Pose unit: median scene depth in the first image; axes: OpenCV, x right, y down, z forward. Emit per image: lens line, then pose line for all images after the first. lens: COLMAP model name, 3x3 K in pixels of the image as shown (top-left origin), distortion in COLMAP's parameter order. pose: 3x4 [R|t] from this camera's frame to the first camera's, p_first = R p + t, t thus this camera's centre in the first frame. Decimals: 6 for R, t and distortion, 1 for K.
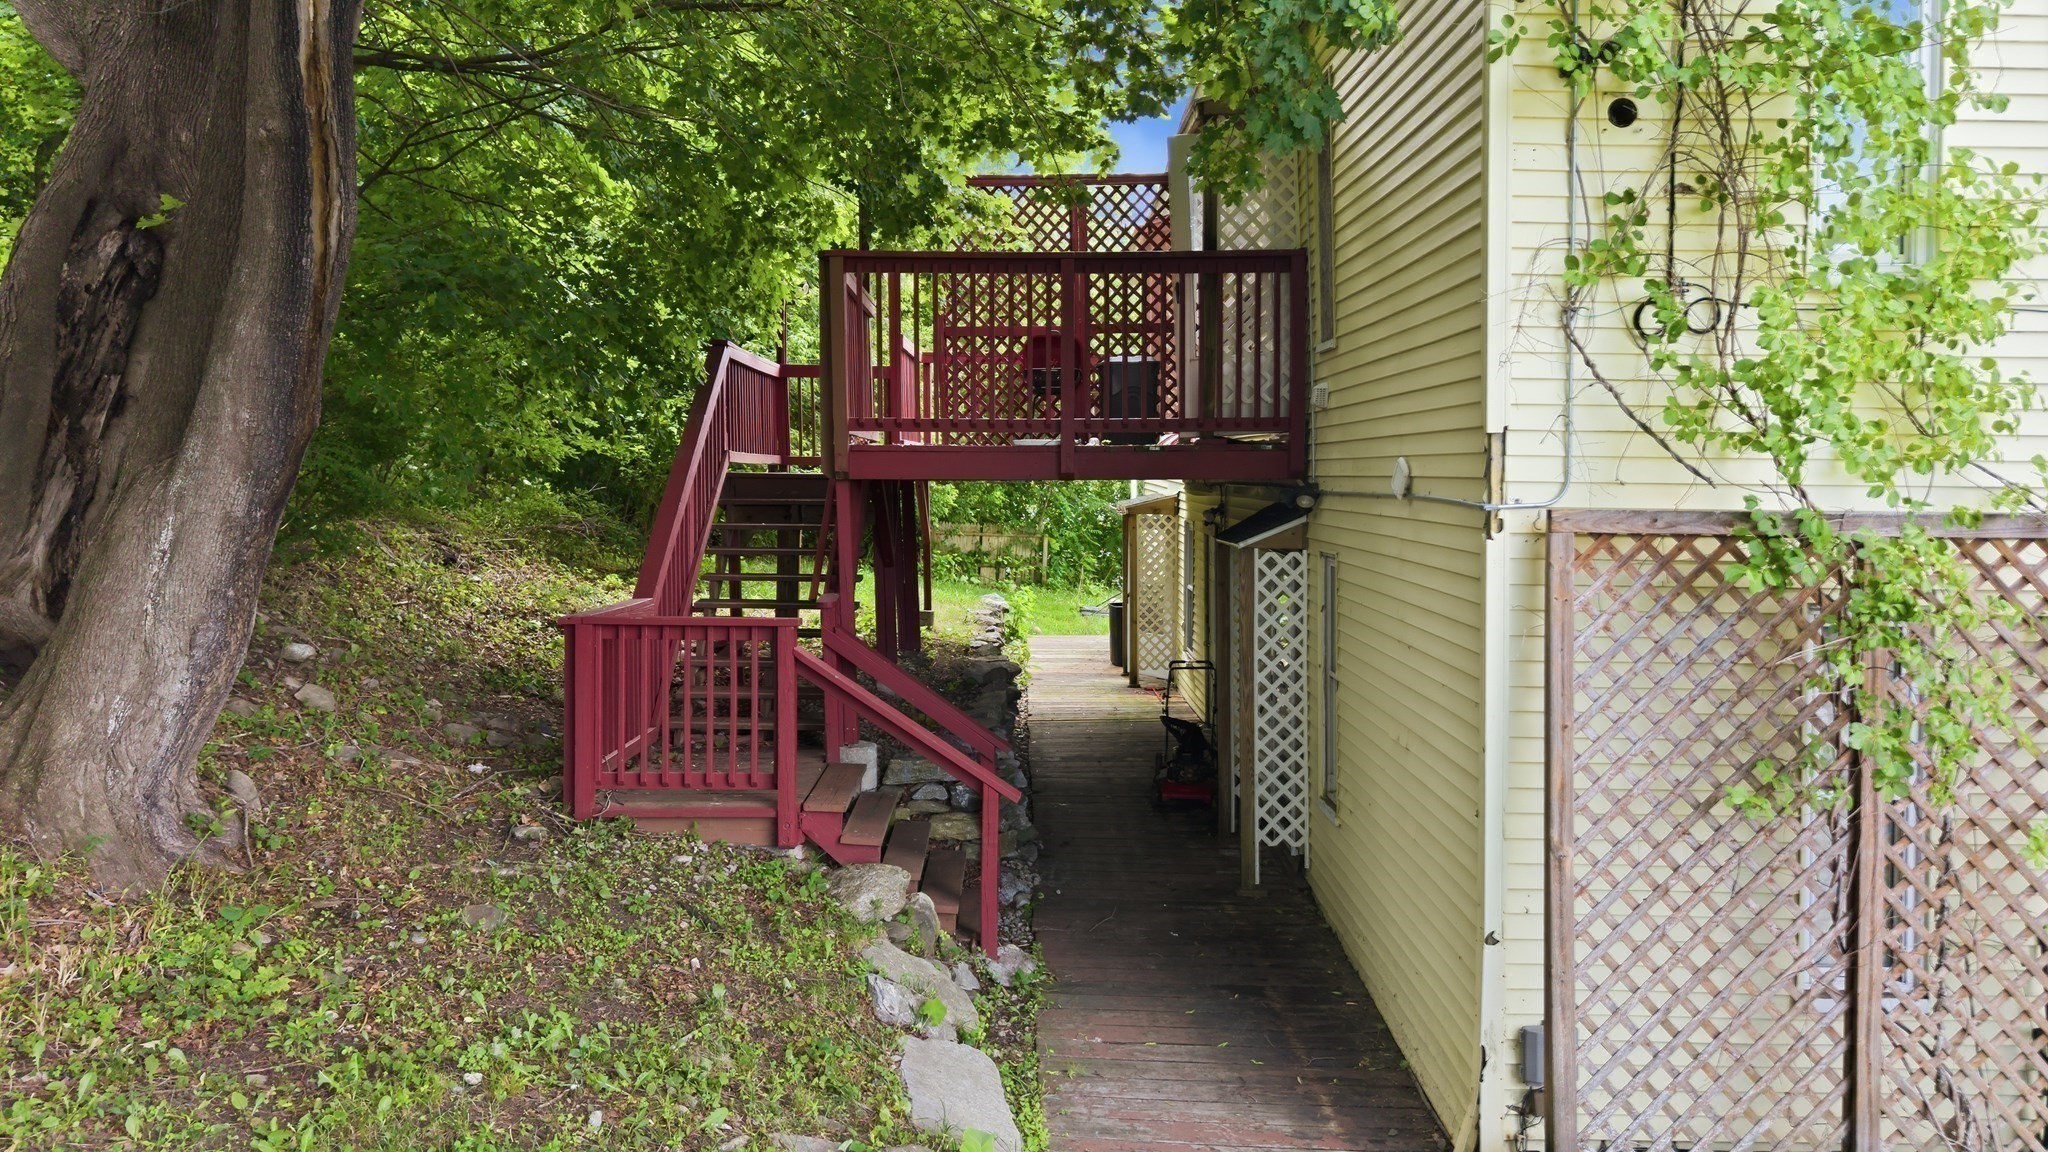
lens RADIAL K [[1420.9, 0, 1020.5], [0, 1420.9, 537.3], [0, 0, 1]] dist [0.042252, -0.064467]
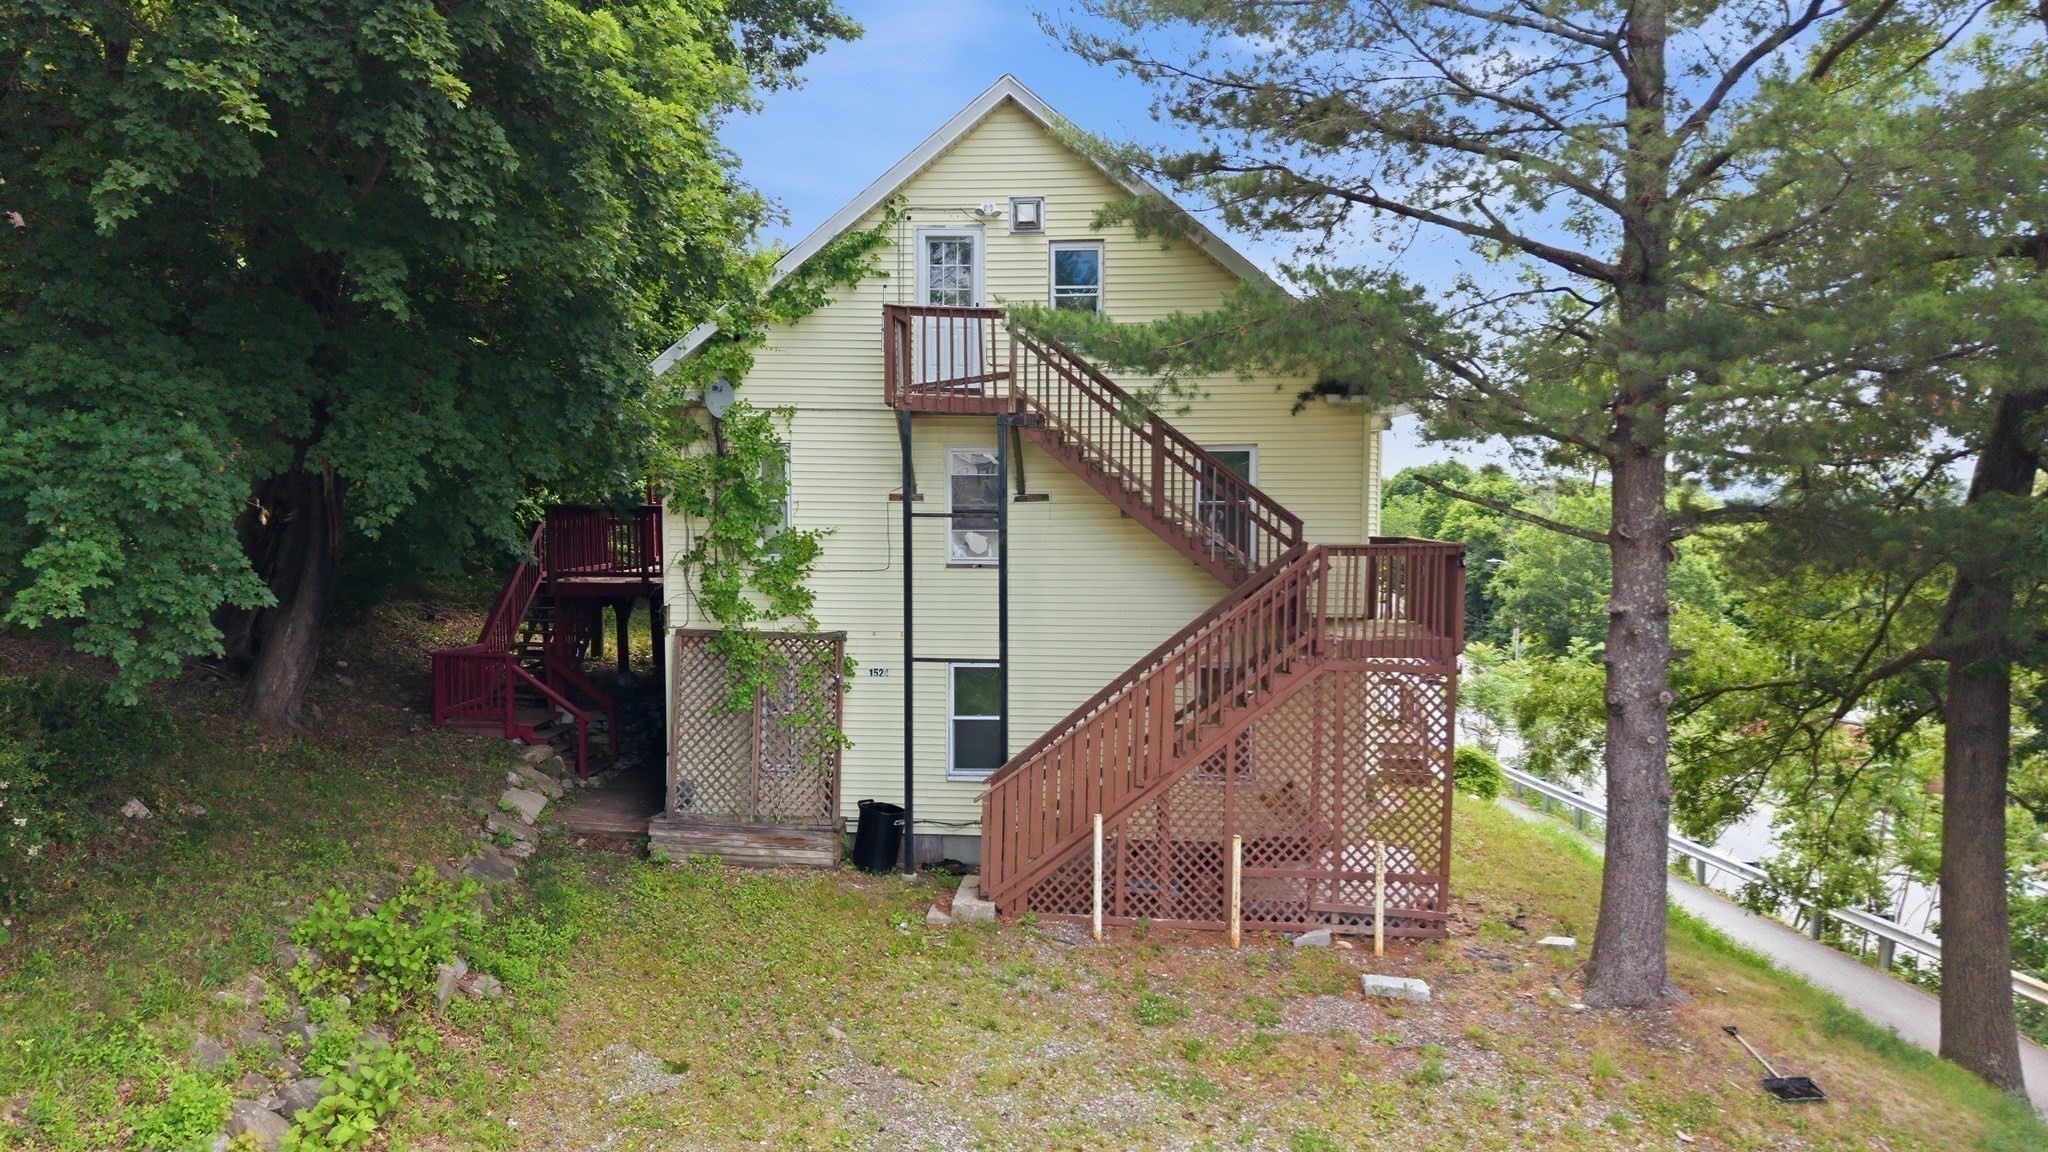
lens RADIAL K [[1381.2, 0, 1010.0], [0, 1381.2, 573.1], [0, 0, 1]] dist [0.031632, -0.052754]
pose [[0.997840, 0.006036, -0.065416, 1.350807], [-0.004911, 0.999837, 0.017353, -0.209662], [0.065510, -0.016994, 0.997707, -2.219687]]
